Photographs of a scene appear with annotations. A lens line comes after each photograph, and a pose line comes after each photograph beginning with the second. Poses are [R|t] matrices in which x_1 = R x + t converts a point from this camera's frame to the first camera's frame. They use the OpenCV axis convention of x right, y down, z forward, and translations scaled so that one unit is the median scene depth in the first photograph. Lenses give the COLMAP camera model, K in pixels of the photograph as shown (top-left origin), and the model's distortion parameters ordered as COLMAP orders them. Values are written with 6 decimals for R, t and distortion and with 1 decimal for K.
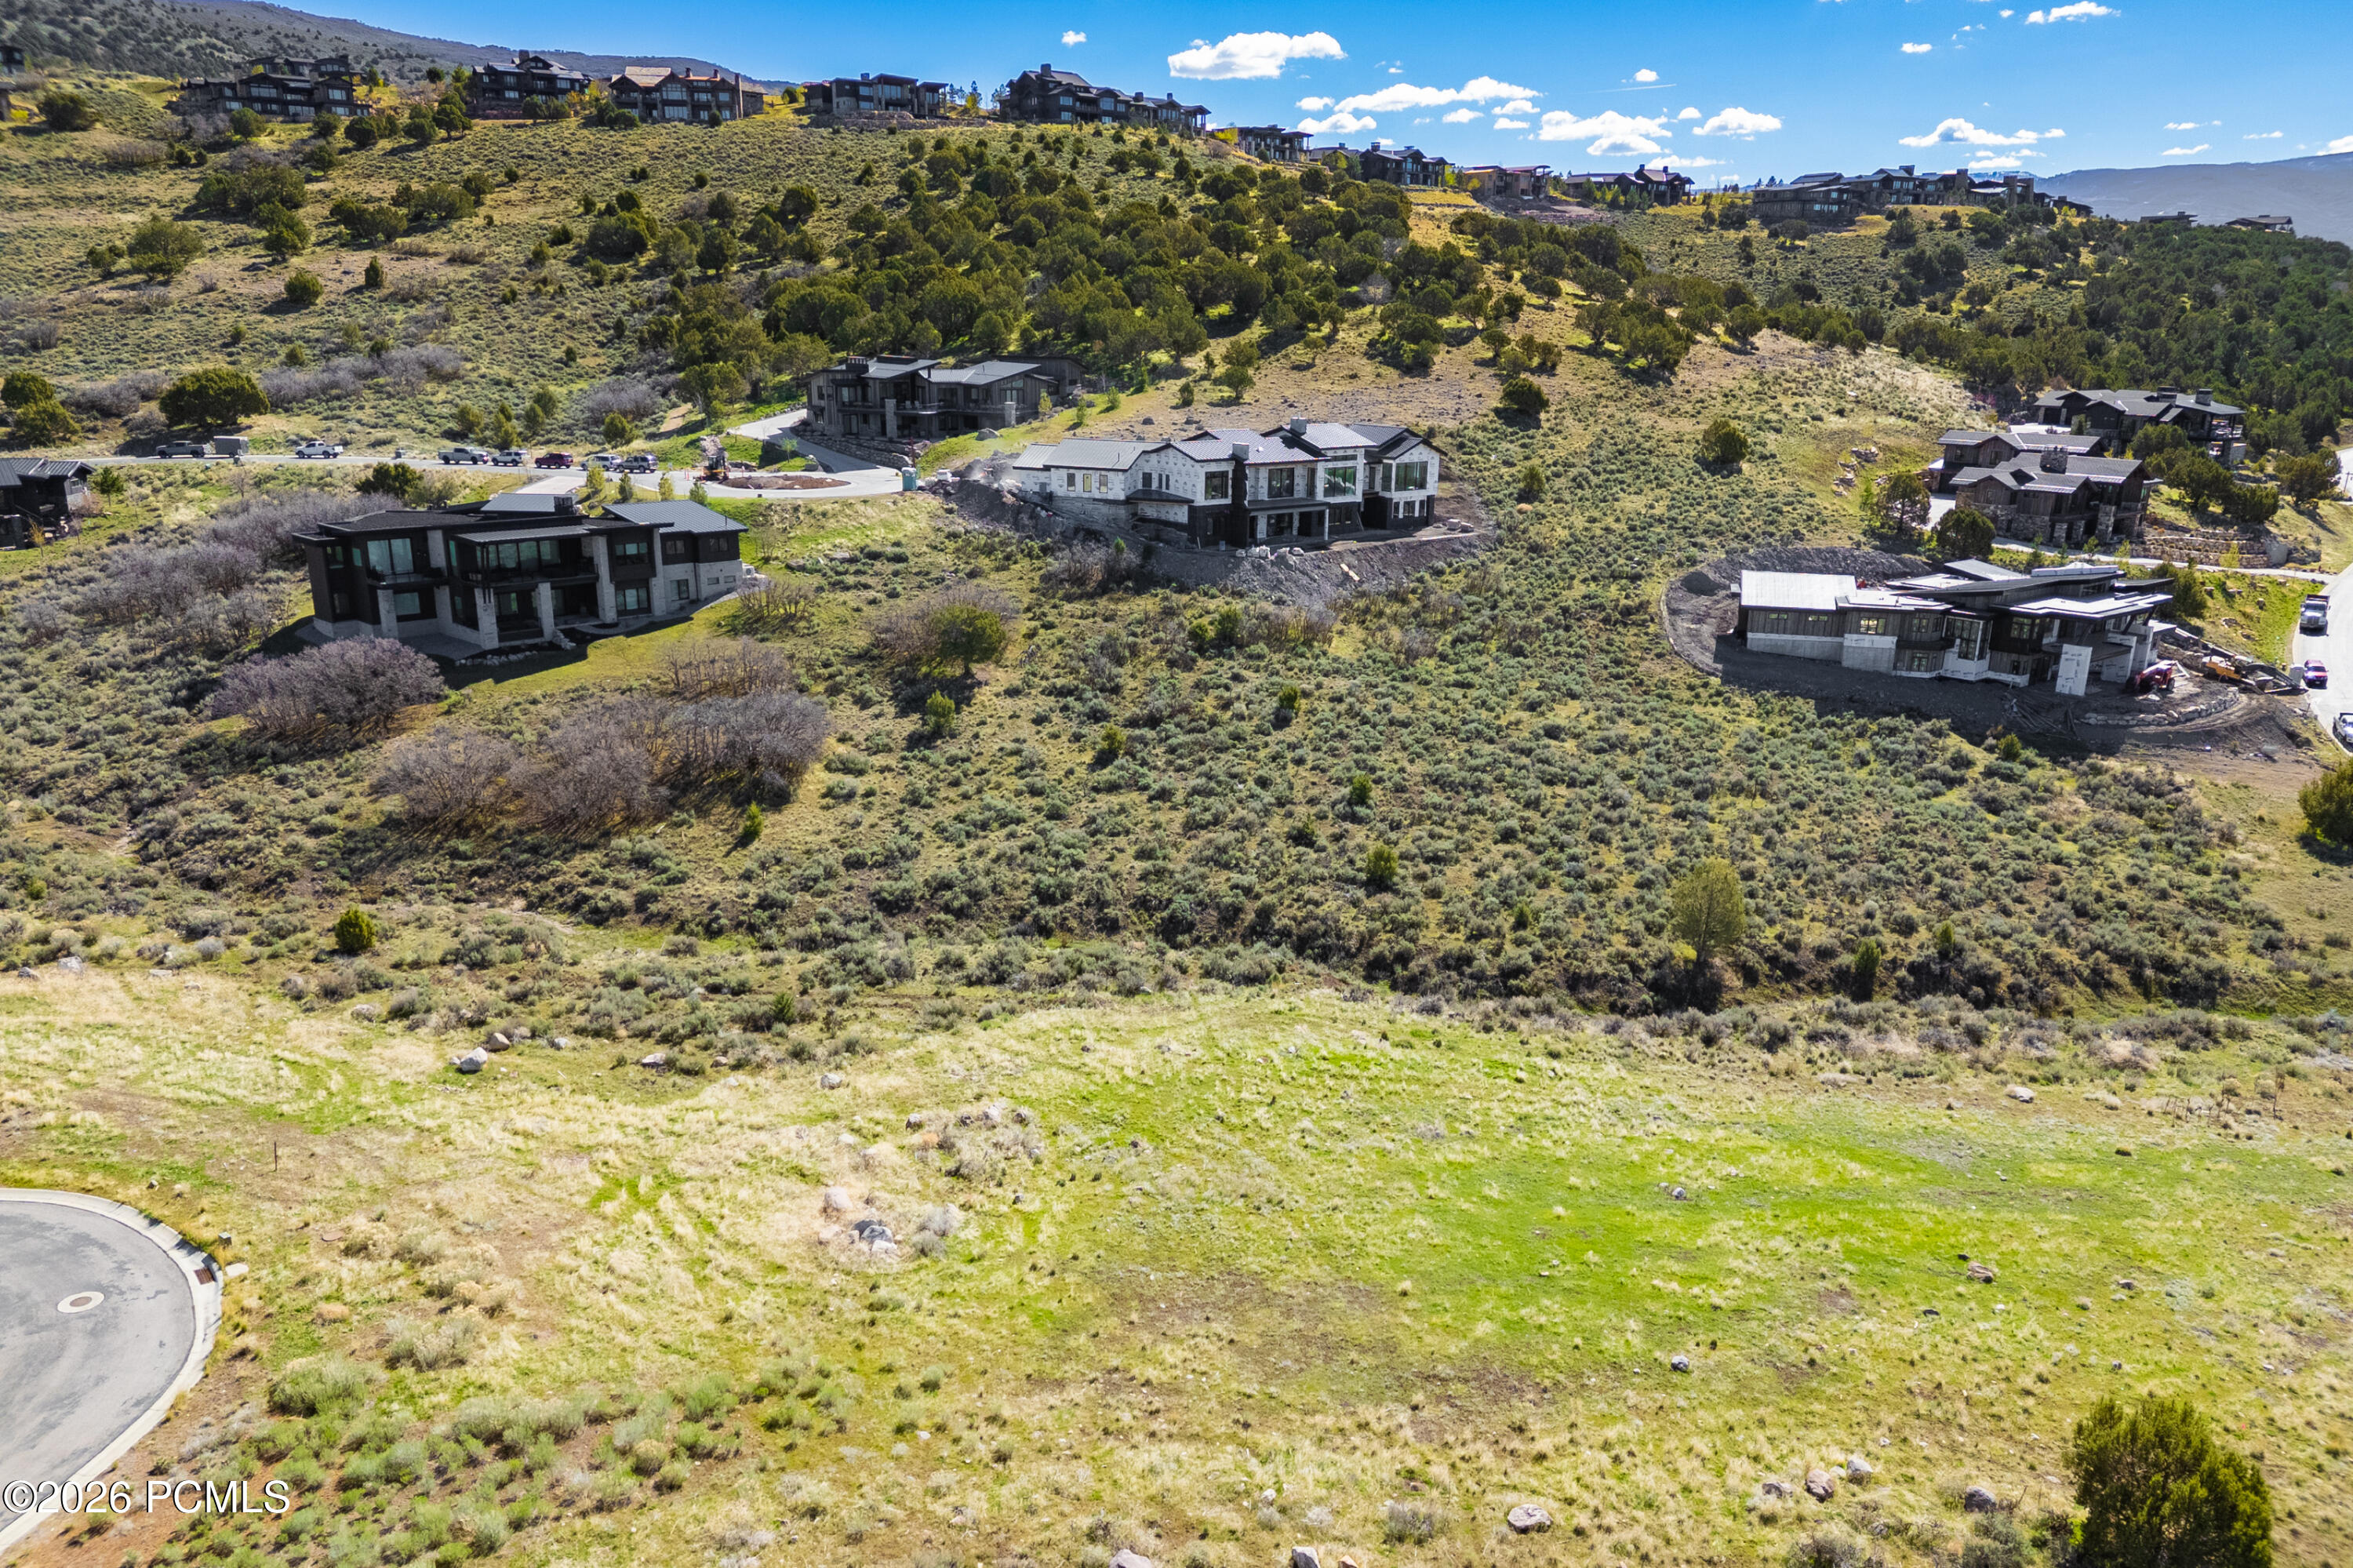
lens RADIAL K [[1715.6, 0, 1176.5], [0, 1715.6, 784.0], [0, 0, 1]] dist [0.084594, -0.100734]
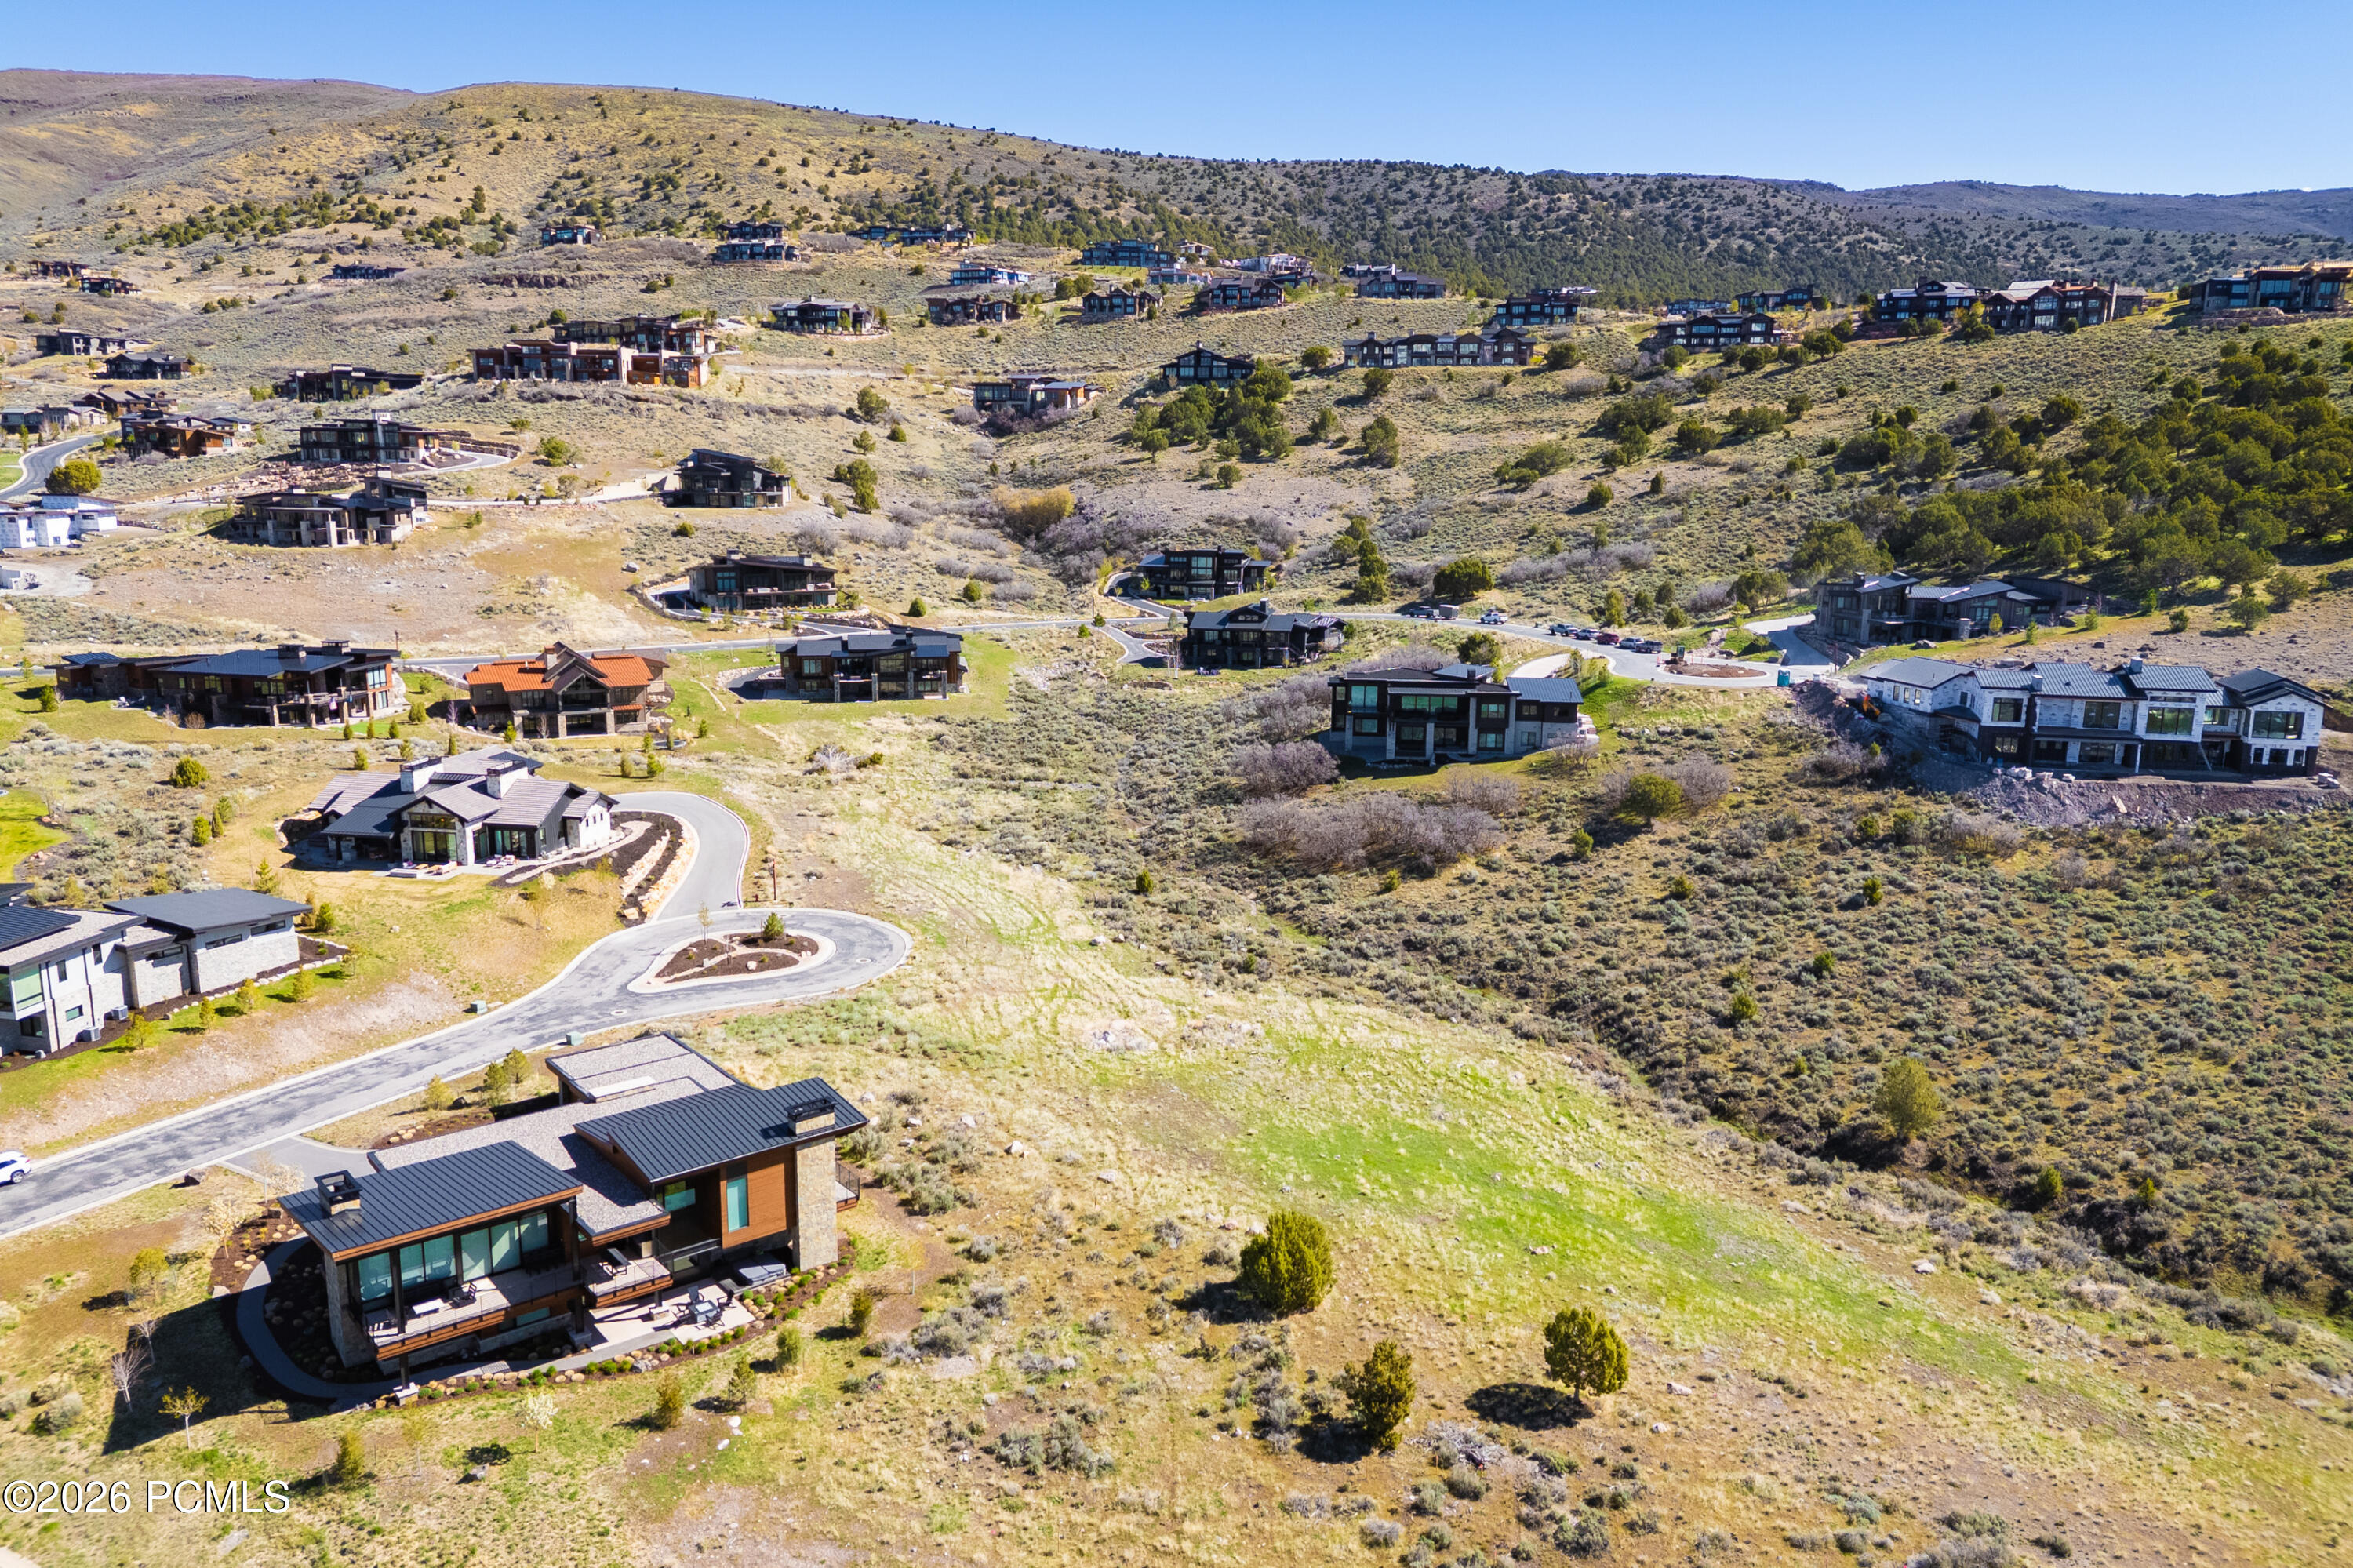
lens RADIAL K [[1644.9, 0, 1176.5], [0, 1644.9, 784.0], [0, 0, 1]] dist [0.053774, -0.085948]
pose [[0.644305, 0.149253, -0.750064, 0.453264], [-0.203713, 0.978831, 0.019785, -0.033759], [0.737138, 0.140050, 0.661070, -0.103042]]
